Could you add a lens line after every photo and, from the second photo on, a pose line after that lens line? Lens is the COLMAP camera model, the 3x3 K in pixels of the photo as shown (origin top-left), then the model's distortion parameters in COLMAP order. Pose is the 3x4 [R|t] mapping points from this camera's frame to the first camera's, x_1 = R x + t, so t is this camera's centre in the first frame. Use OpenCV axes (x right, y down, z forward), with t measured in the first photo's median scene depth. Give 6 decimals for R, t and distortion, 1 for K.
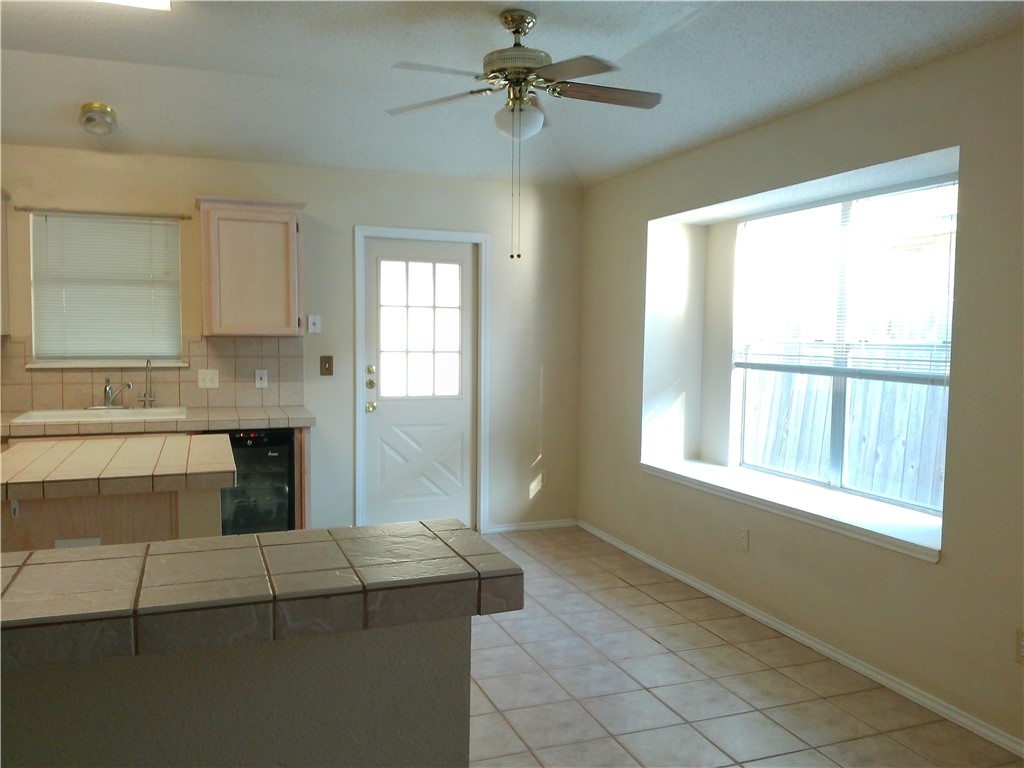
lens RADIAL K [[838.7, 0, 503.4], [0, 838.7, 389.8], [0, 0, 1]] dist [0.034696, -0.027161]
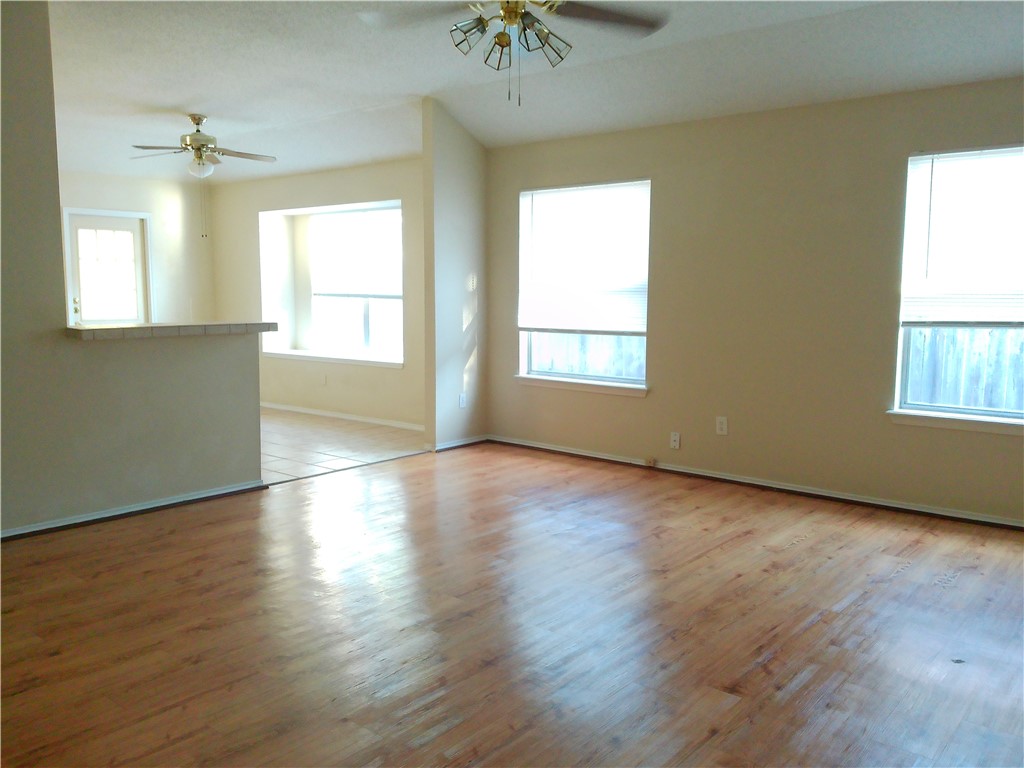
lens RADIAL K [[838.7, 0, 530.0], [0, 838.7, 389.2], [0, 0, 1]] dist [0.034696, -0.027161]
pose [[0.864142, -0.069240, 0.498463, -0.248459], [0.043631, 0.997068, 0.062860, 0.085097], [-0.501354, -0.032572, 0.864629, -0.841034]]
